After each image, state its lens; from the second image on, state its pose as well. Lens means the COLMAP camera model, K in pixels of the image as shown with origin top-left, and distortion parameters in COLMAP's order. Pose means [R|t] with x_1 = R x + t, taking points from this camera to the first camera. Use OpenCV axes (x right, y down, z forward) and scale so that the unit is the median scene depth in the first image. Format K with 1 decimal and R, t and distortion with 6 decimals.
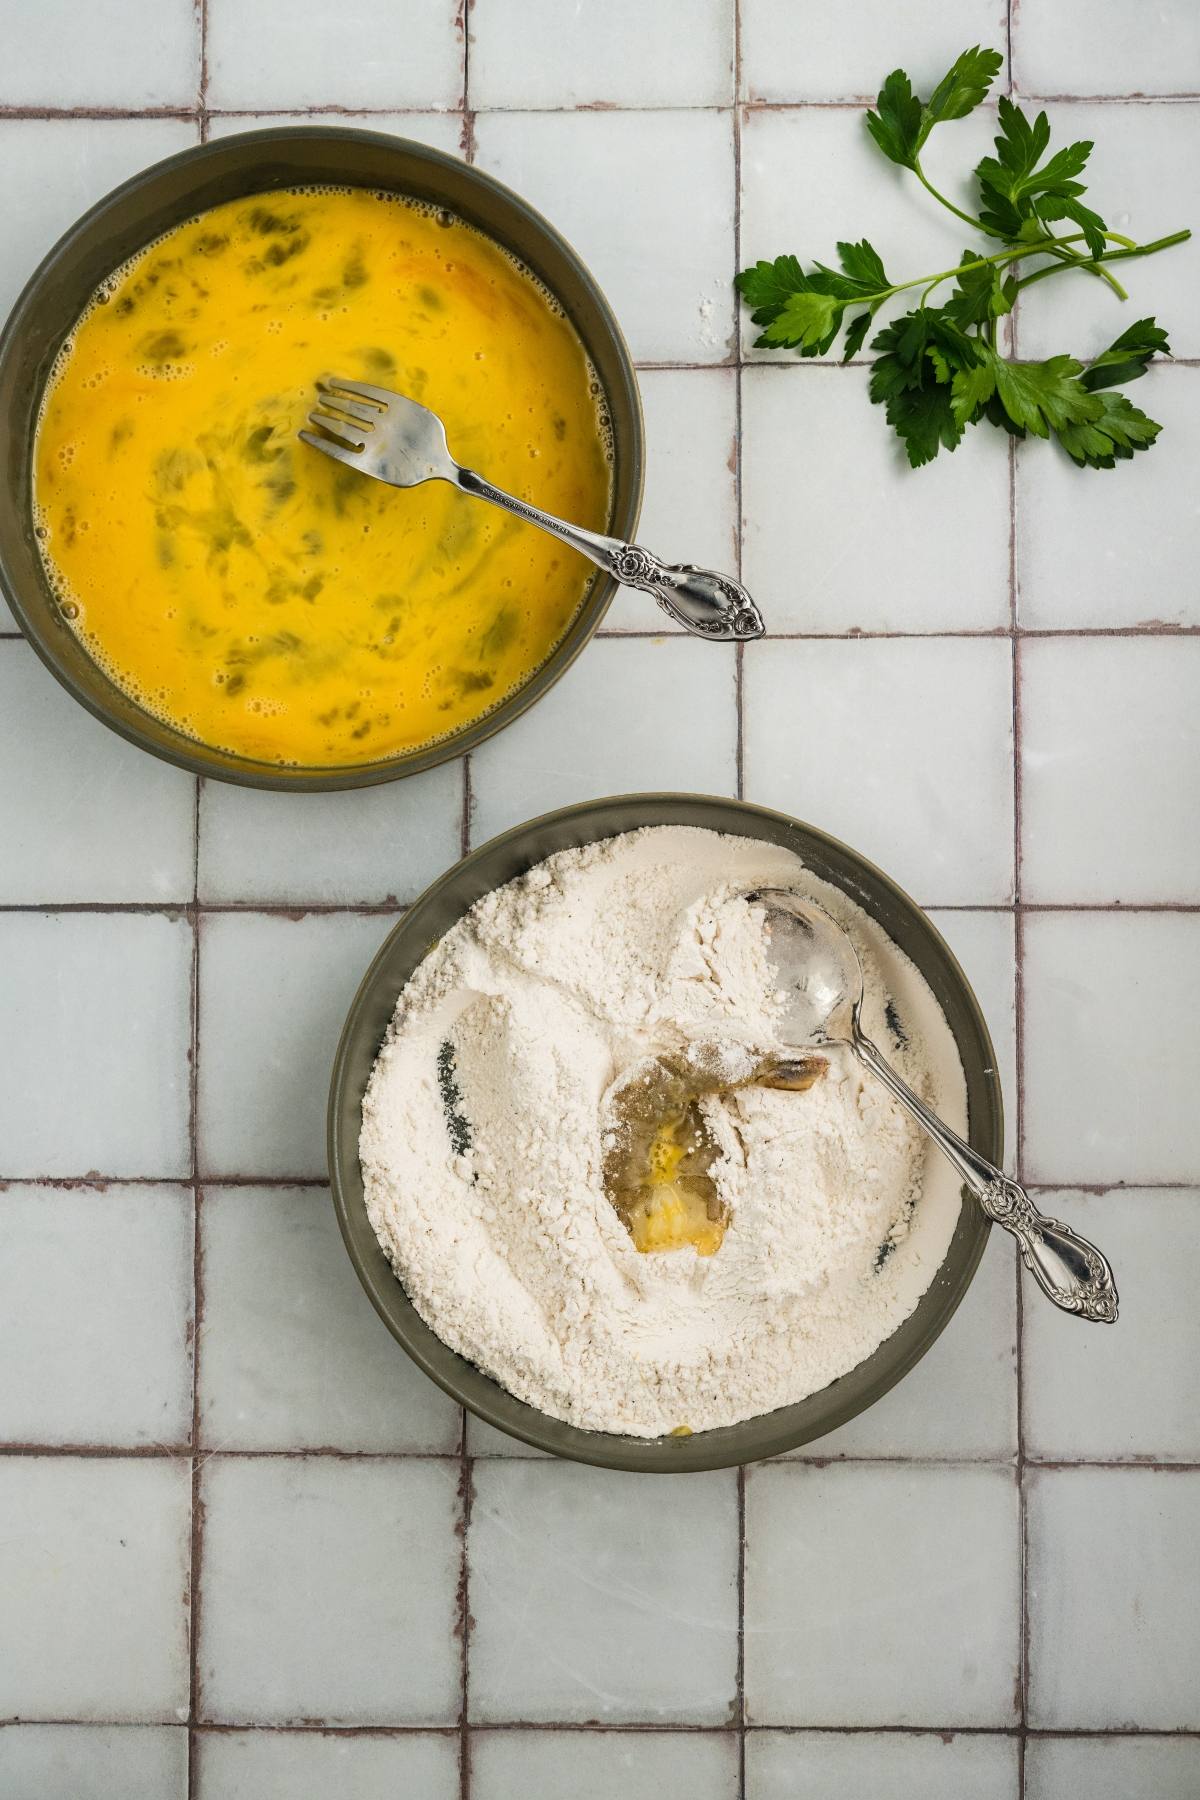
lens RADIAL K [[1822.1, 0, 600.0], [0, 1822.1, 900.0], [0, 0, 1]] dist [-0.001575, -0.023701]
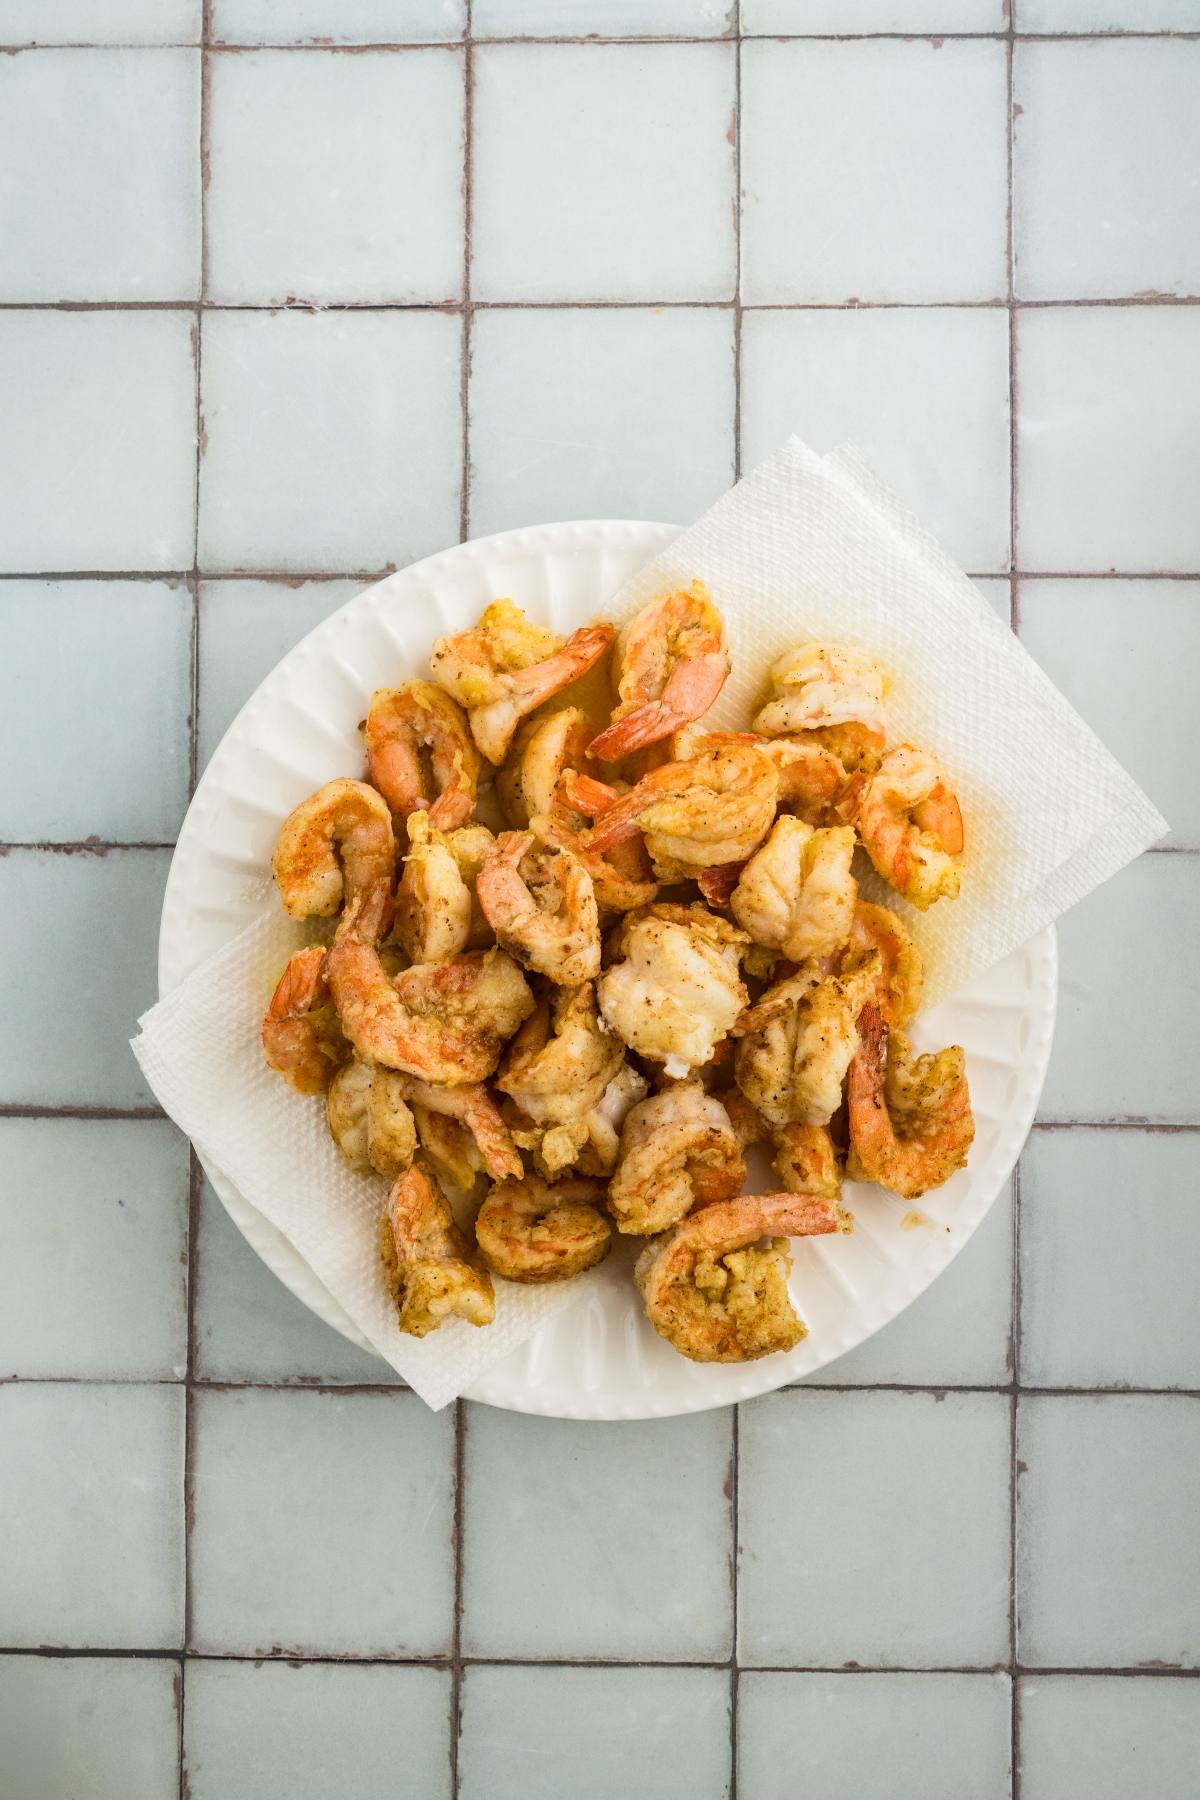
lens RADIAL K [[1823.1, 0, 600.0], [0, 1823.1, 900.0], [0, 0, 1]] dist [-0.008167, -0.001181]
pose [[0.999991, 0.003913, 0.001780, -0.000014], [-0.003923, 0.999976, 0.005745, 0.178791], [-0.001758, -0.005752, 0.999982, -0.006431]]
